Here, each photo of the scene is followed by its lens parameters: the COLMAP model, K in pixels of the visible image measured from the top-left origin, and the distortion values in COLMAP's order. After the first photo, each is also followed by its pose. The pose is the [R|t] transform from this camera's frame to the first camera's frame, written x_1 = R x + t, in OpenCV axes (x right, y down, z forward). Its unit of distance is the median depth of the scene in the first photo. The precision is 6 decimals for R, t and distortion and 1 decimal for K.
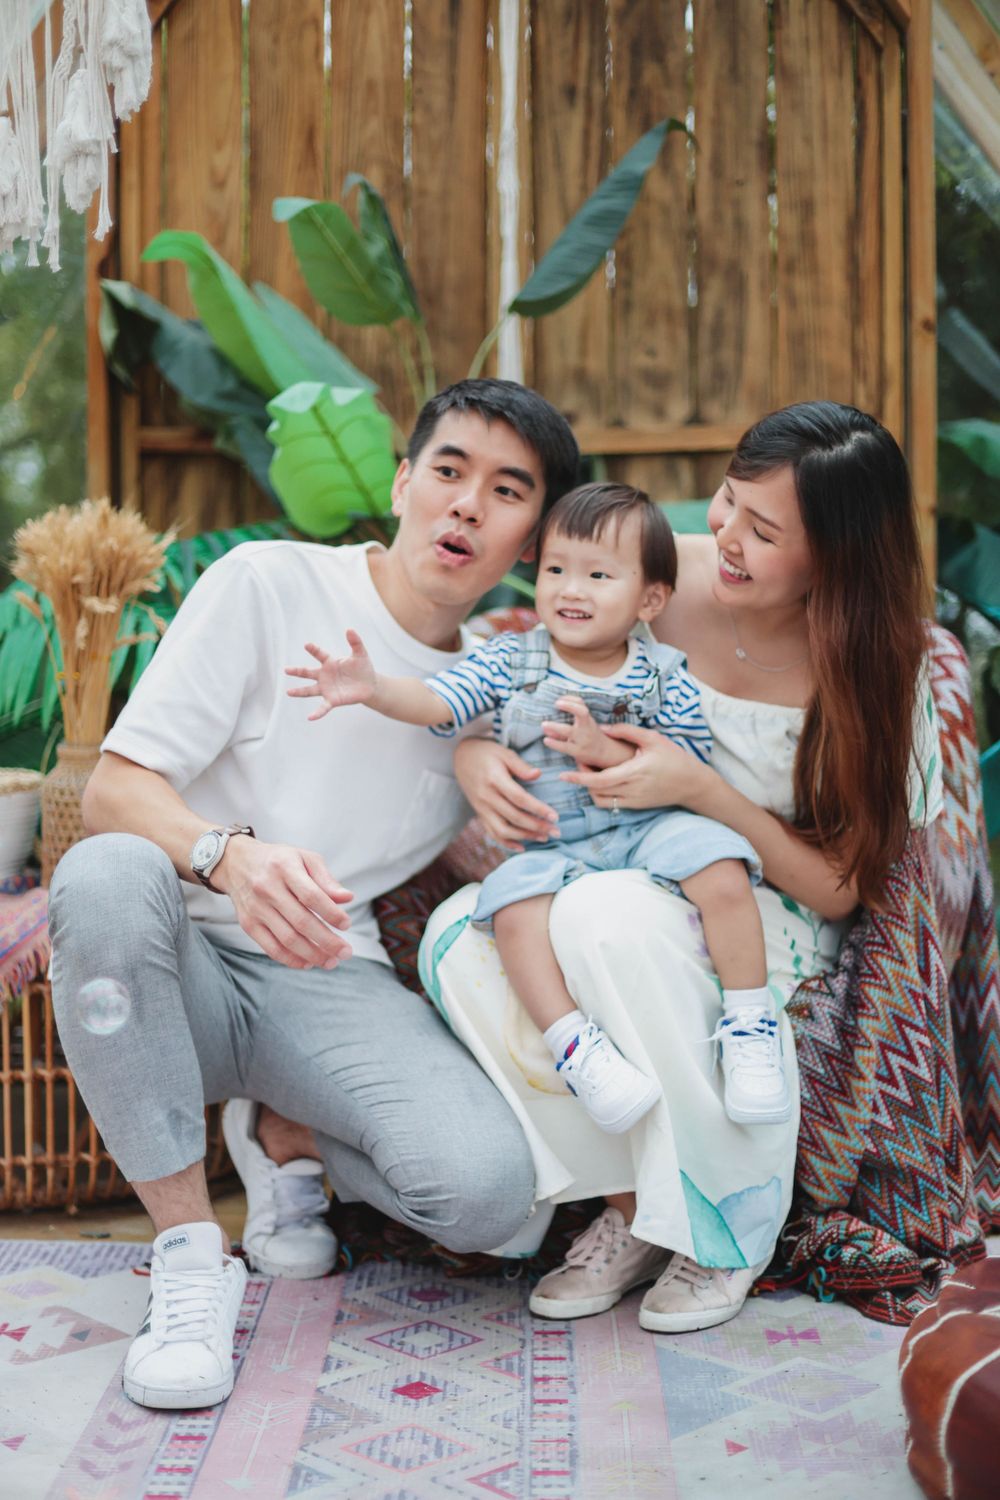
lens RADIAL K [[2231.2, 0, 487.6], [0, 2231.2, 752.9], [0, 0, 1]] dist [-0.133221, 0.000000]
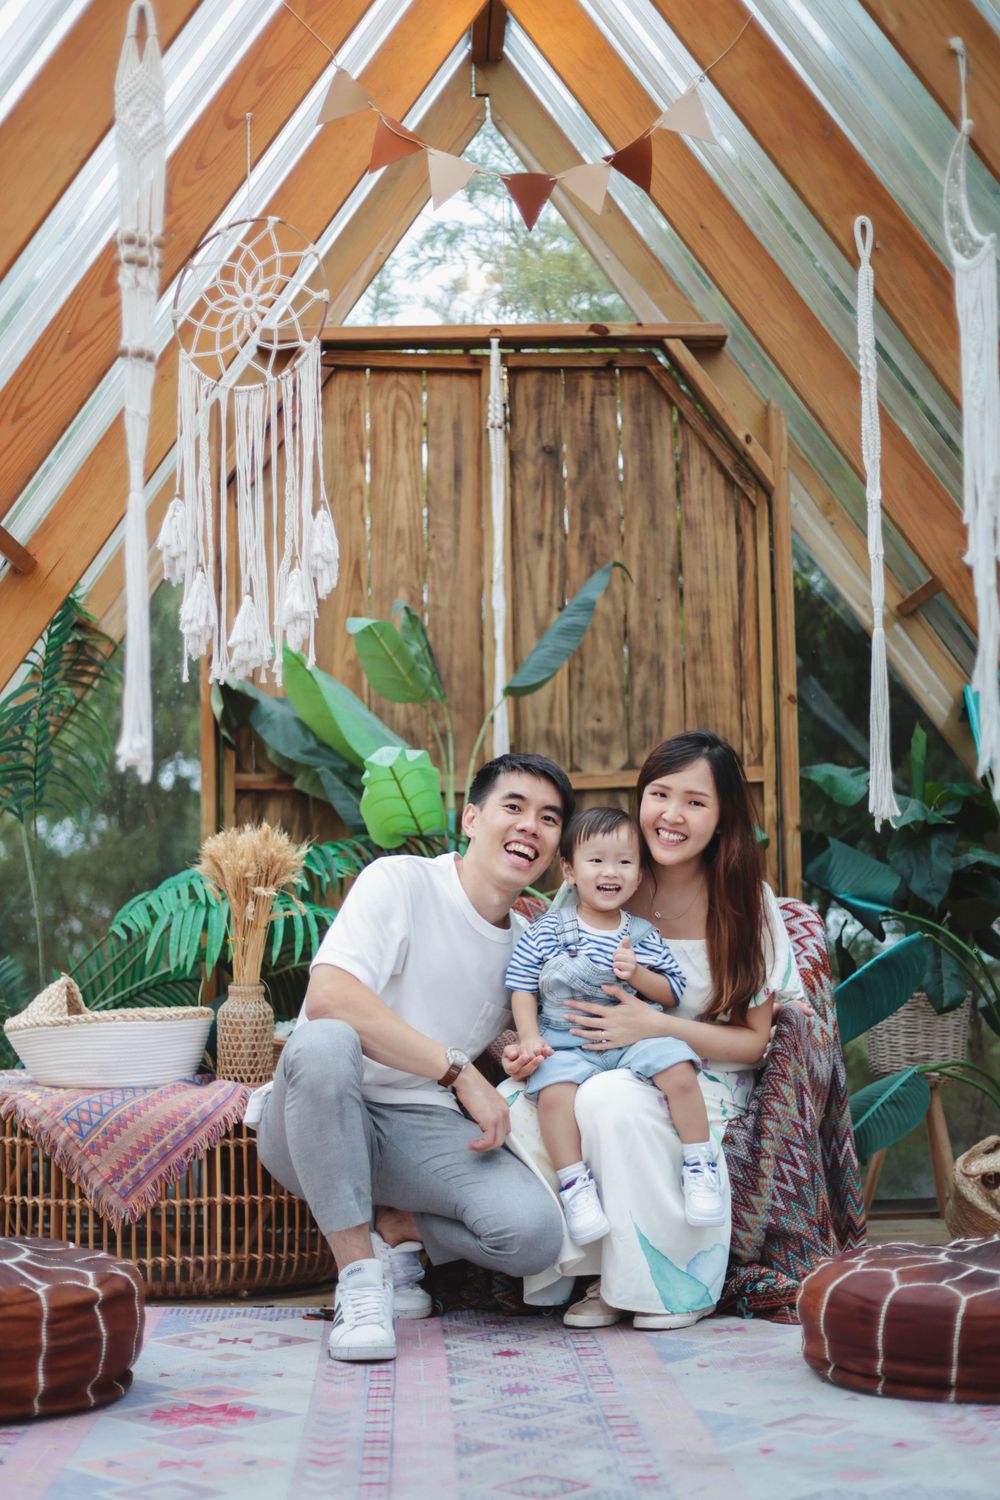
lens RADIAL K [[2231.2, 0, 469.6], [0, 2231.2, 776.1], [0, 0, 1]] dist [-0.133221, 0.000000]
pose [[0.998632, -0.005845, 0.051953, -0.085383], [0.012859, 0.990662, -0.135730, 0.049980], [-0.050675, 0.136212, 0.989383, -0.414709]]
